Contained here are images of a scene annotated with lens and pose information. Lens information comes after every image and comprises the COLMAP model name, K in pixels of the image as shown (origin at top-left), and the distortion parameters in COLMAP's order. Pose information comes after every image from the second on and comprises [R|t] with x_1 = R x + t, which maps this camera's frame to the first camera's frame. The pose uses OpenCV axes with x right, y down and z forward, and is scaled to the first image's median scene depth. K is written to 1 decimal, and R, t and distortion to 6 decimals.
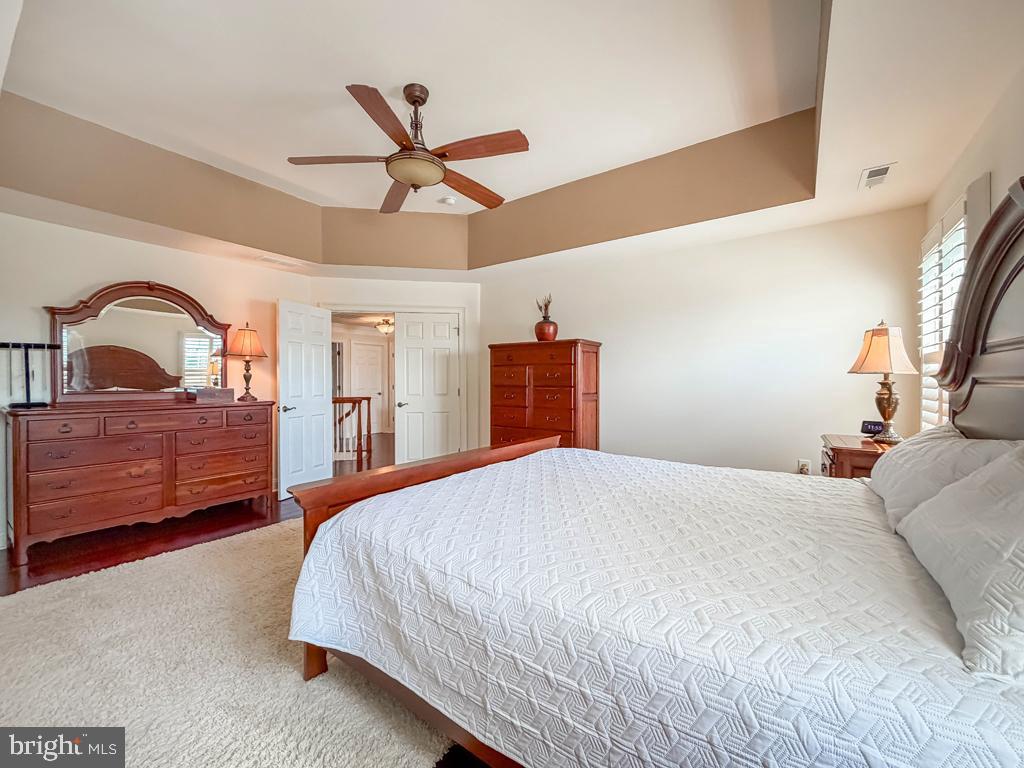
lens RADIAL K [[411.7, 0, 510.3], [0, 411.7, 384.0], [0, 0, 1]] dist [-0.002745, -0.000626]
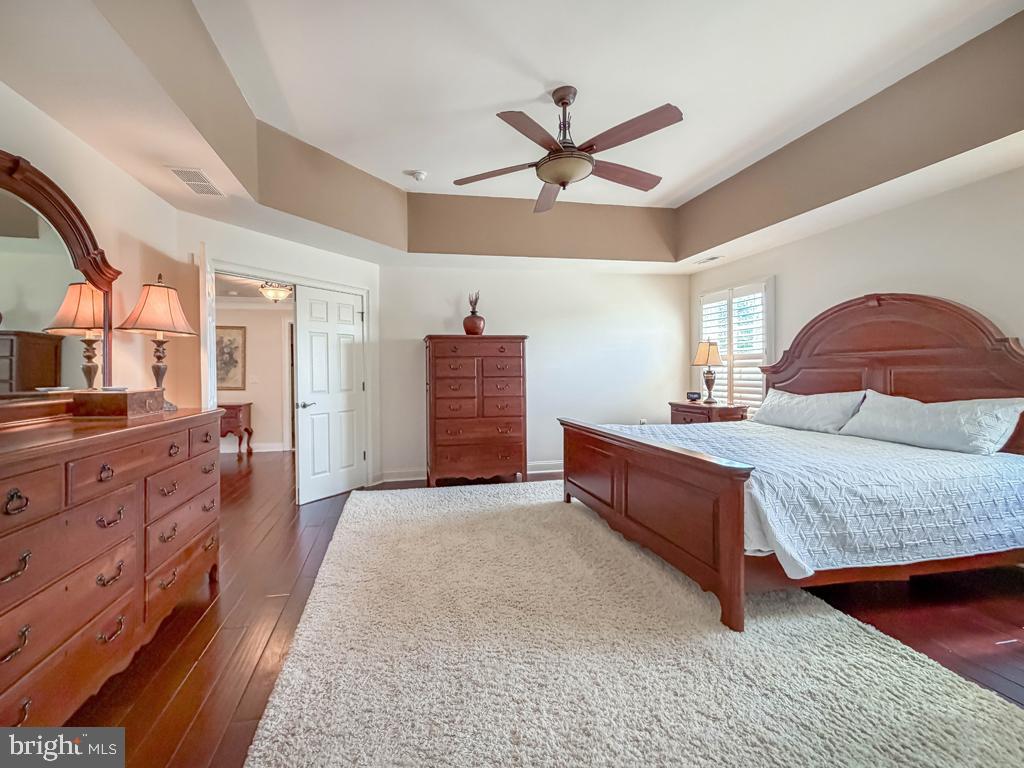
lens RADIAL K [[411.7, 0, 466.9], [0, 411.7, 371.7], [0, 0, 1]] dist [-0.002745, -0.000626]
pose [[0.702405, -0.007187, 0.711741, -0.693537], [0.015775, 0.999861, -0.005472, -0.003824], [-0.711603, 0.015072, 0.702421, 0.274899]]
